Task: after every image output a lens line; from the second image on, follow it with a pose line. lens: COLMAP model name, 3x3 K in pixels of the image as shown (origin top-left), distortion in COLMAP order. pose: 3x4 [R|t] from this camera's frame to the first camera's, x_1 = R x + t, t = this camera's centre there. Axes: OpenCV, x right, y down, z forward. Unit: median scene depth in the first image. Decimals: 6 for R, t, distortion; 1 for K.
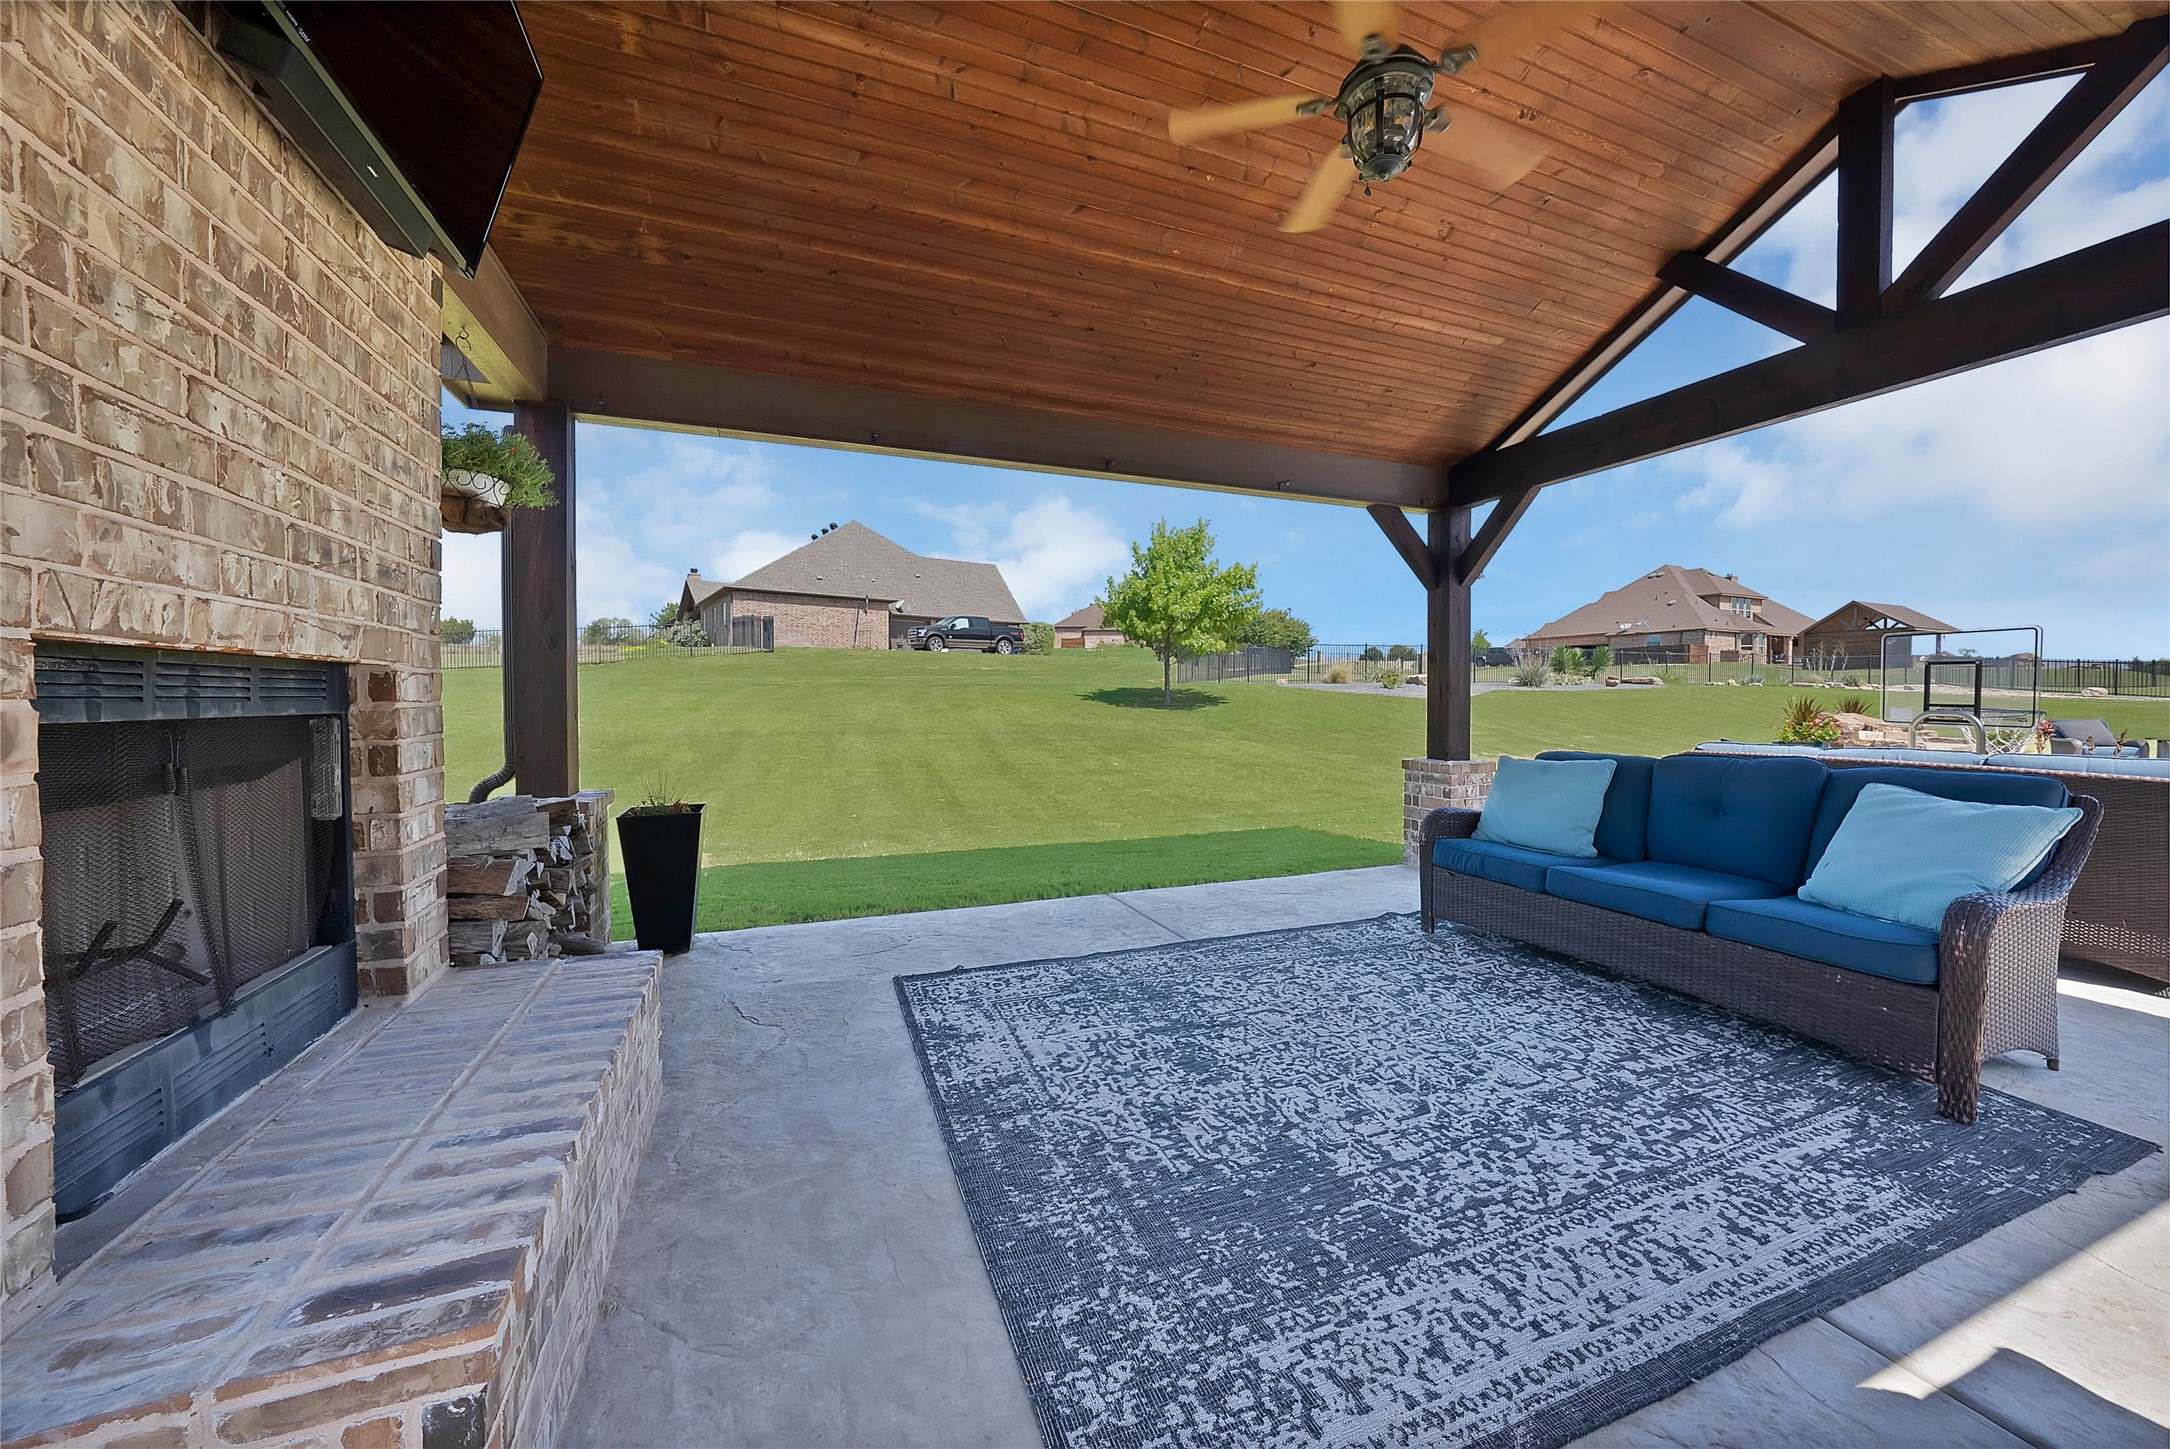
lens RADIAL K [[790.5, 0, 1072.1], [0, 790.5, 718.9], [0, 0, 1]] dist [-0.015485, 0.000306]
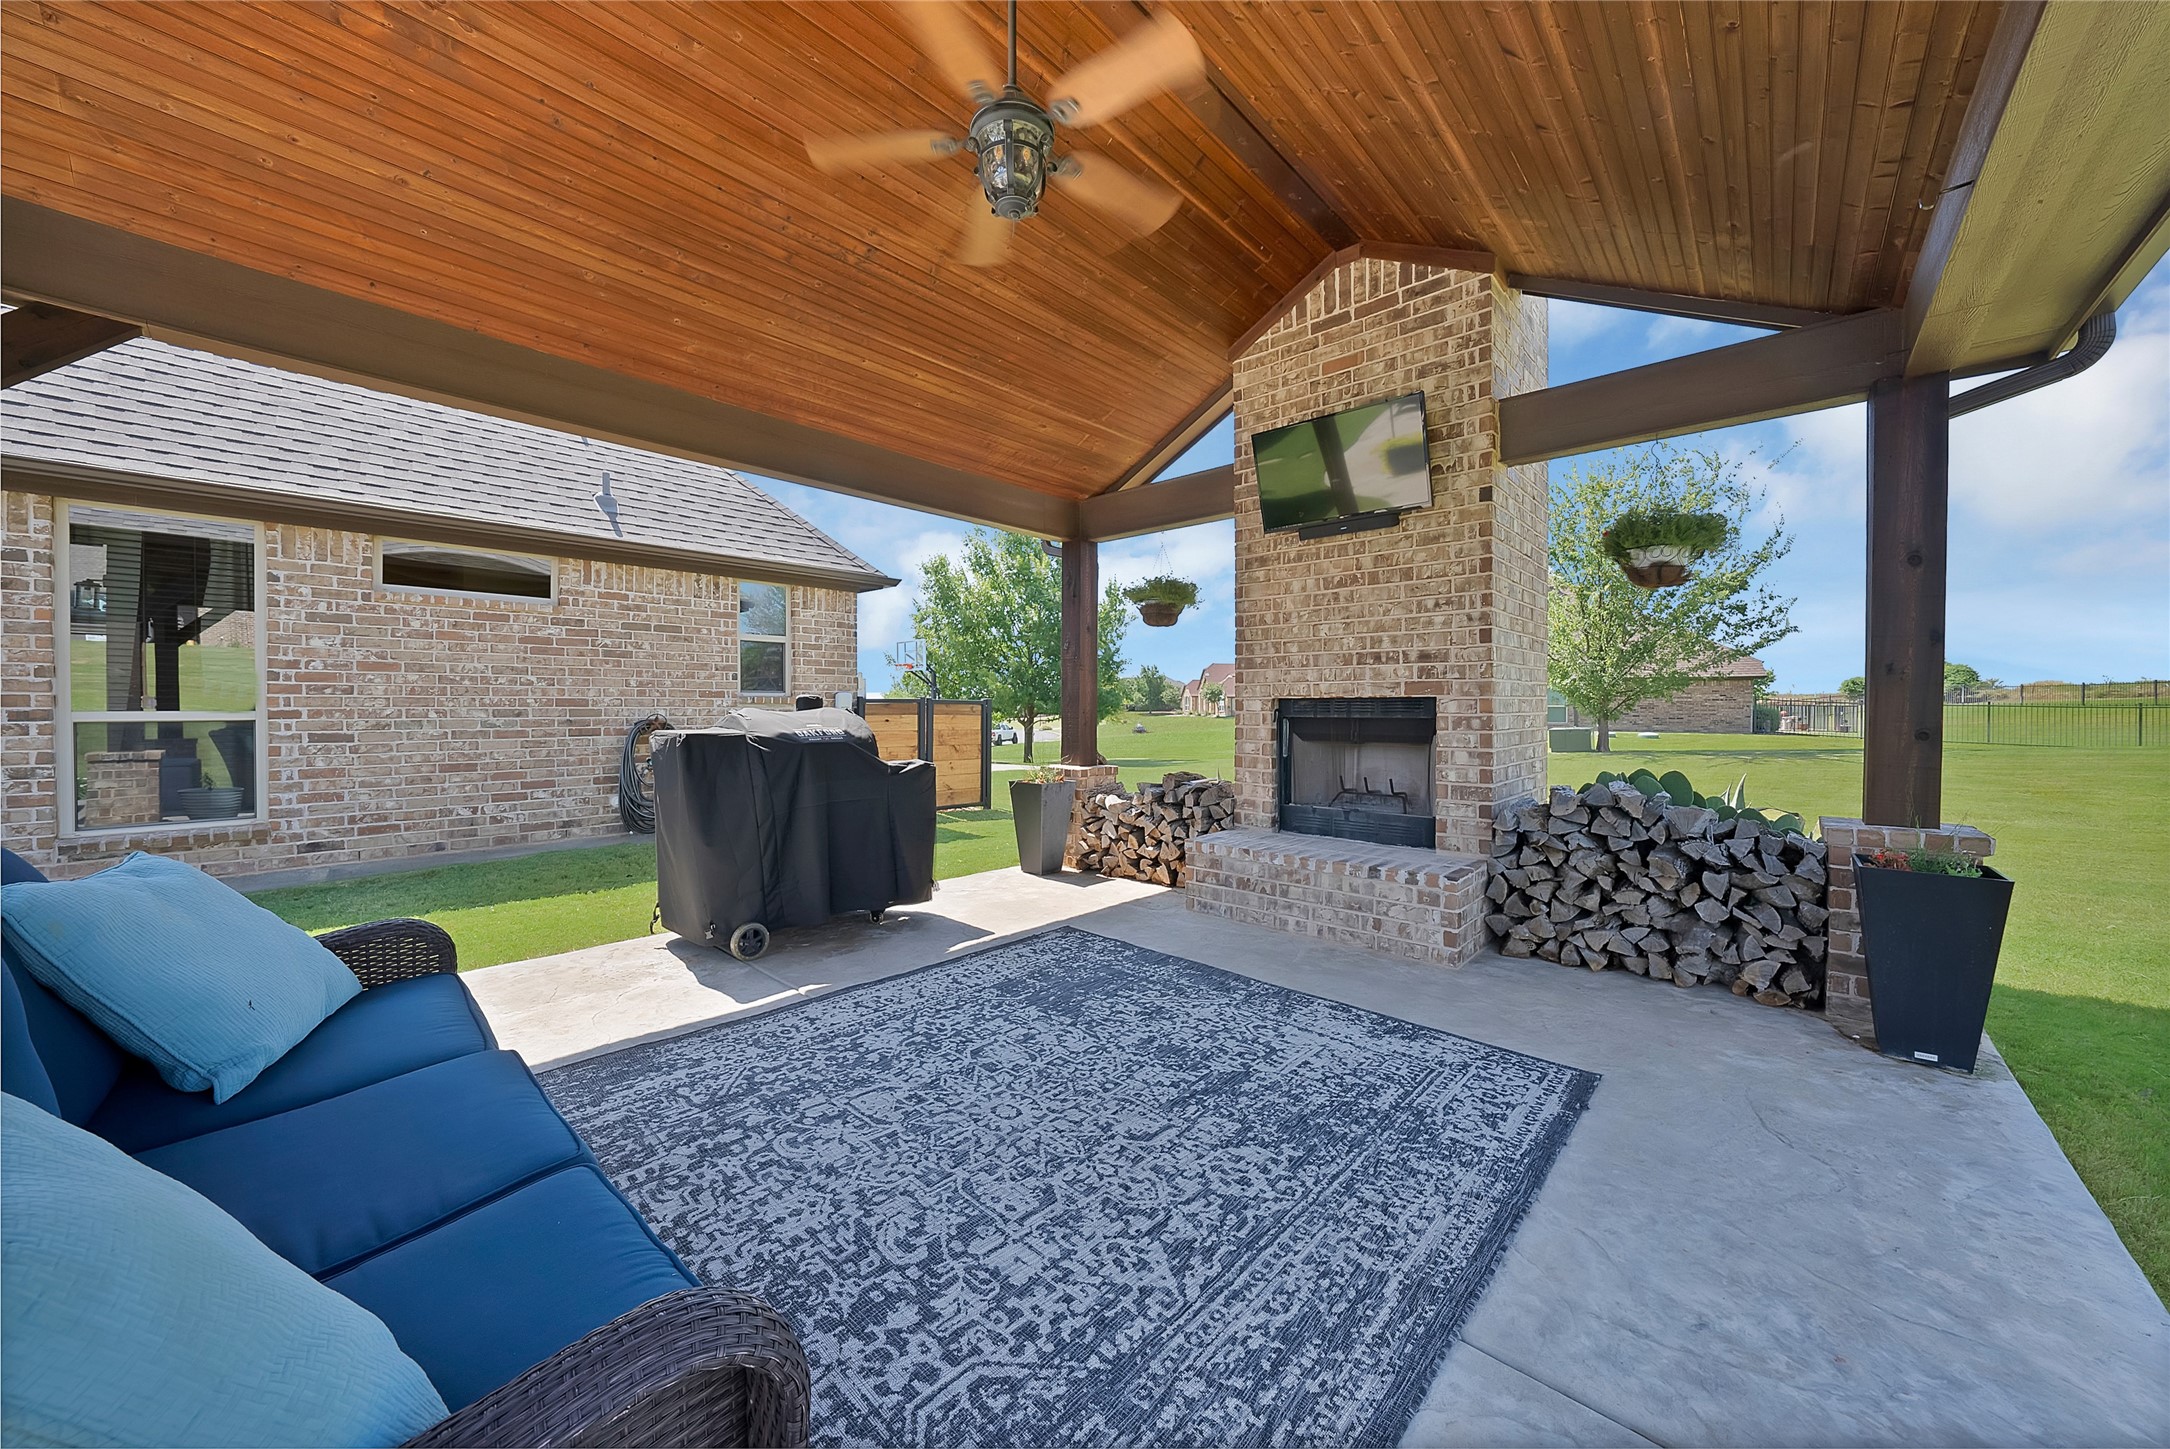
lens RADIAL K [[790.5, 0, 1080.8], [0, 790.5, 715.5], [0, 0, 1]] dist [-0.015485, 0.000306]
pose [[-0.900301, -0.001533, -0.435265, 0.742005], [-0.015730, 0.999455, 0.029016, -0.047649], [0.434984, 0.032969, -0.899835, 1.915394]]
